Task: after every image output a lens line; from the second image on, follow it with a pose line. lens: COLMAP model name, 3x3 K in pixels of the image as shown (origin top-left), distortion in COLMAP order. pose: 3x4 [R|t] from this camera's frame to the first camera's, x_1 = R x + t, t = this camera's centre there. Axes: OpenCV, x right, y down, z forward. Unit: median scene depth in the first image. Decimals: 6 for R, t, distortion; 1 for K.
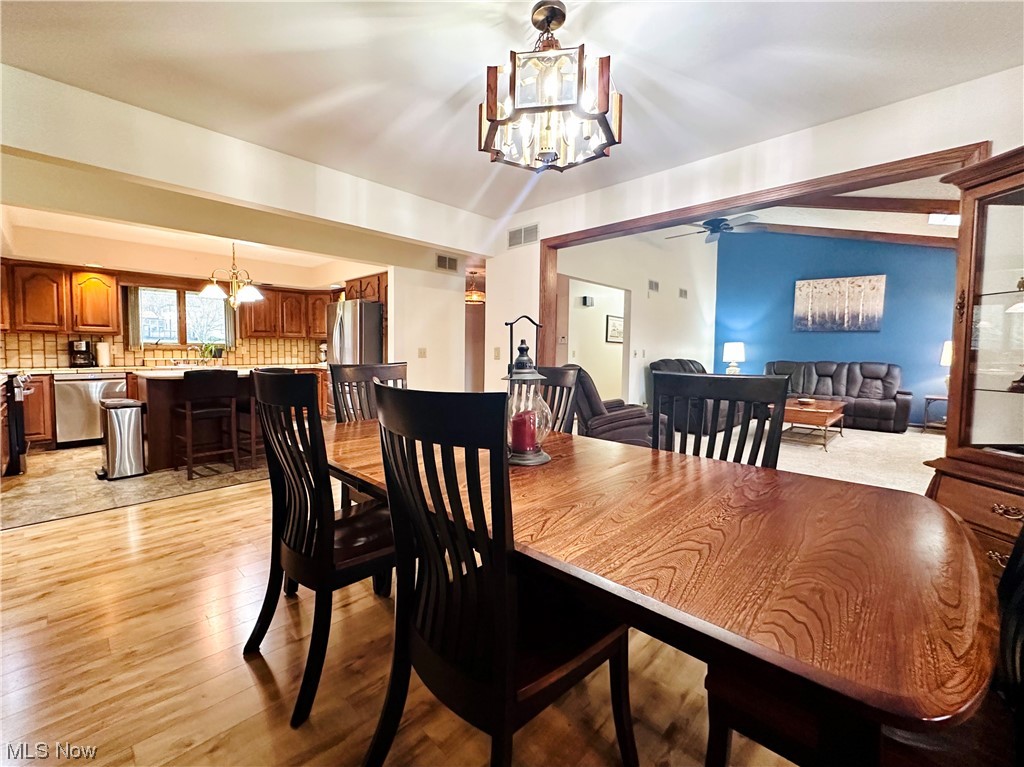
lens RADIAL K [[410.5, 0, 508.6], [0, 410.5, 371.8], [0, 0, 1]] dist [0.001212, 0.000267]
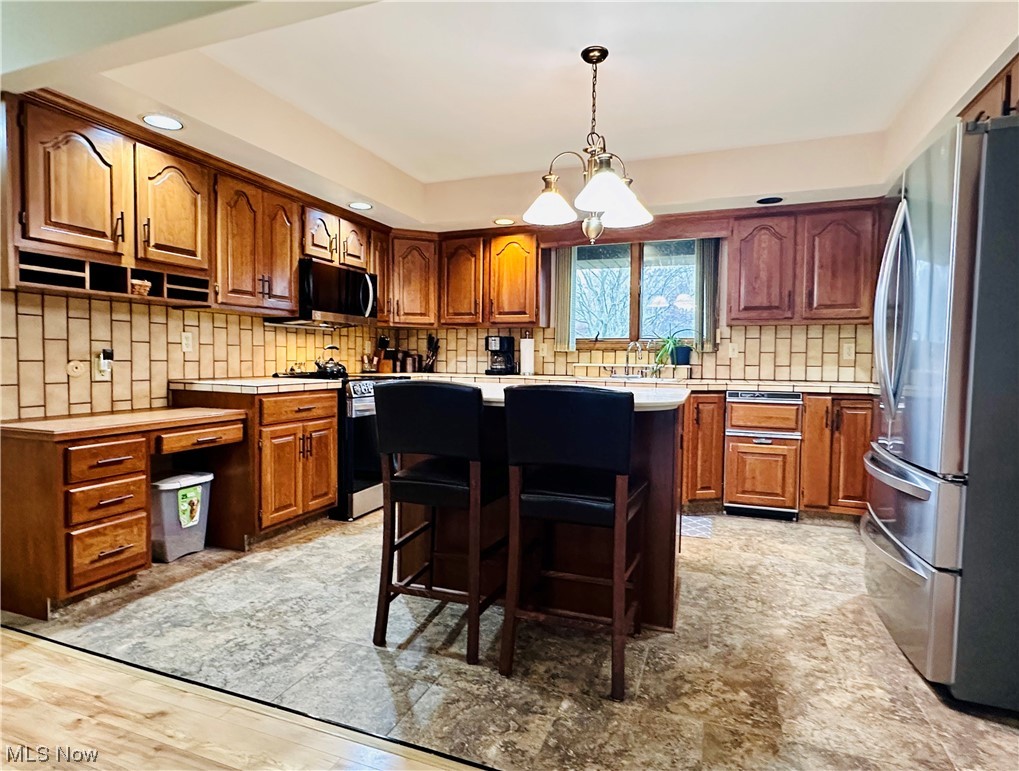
lens RADIAL K [[569.9, 0, 509.5], [0, 569.9, 385.5], [0, 0, 1]] dist [0.003217, 0.000543]
pose [[0.362582, 0.038899, -0.931140, -0.134750], [-0.052885, 0.998377, 0.021114, -0.013707], [0.930450, 0.041588, 0.364051, 0.671236]]
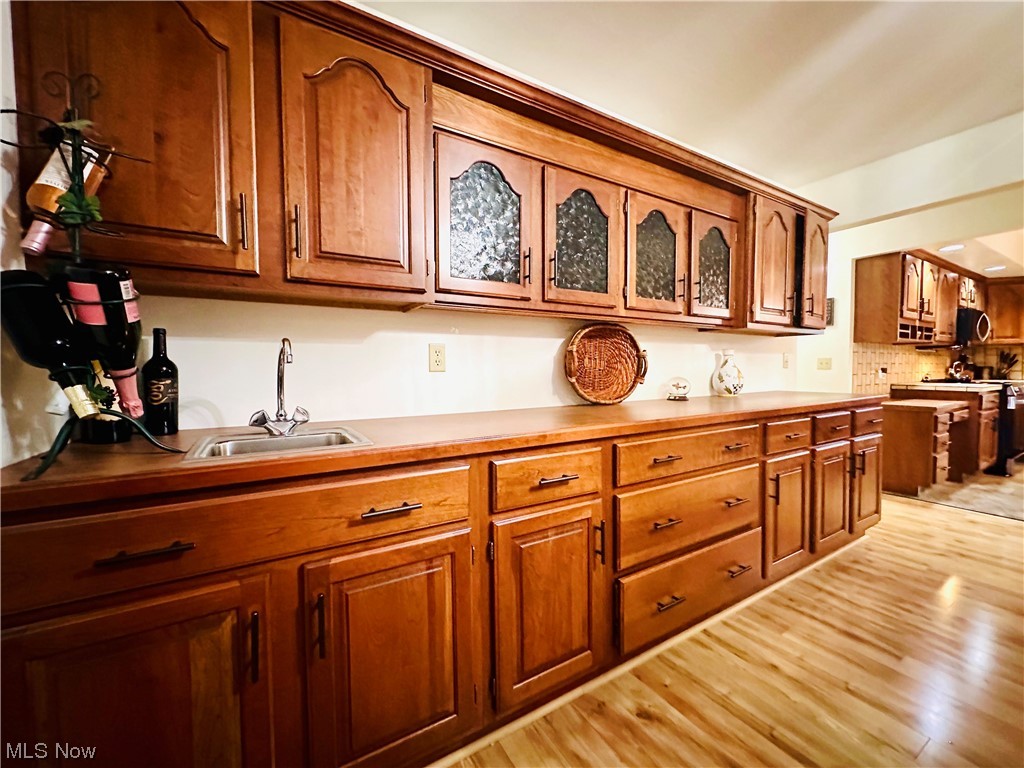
lens RADIAL K [[410.5, 0, 508.6], [0, 410.5, 372.3], [0, 0, 1]] dist [0.001212, 0.000267]
pose [[-0.283117, -0.003960, -0.959077, 0.167488], [-0.036659, 0.999305, 0.006695, 0.013659], [0.958385, 0.037054, -0.283066, 0.032663]]
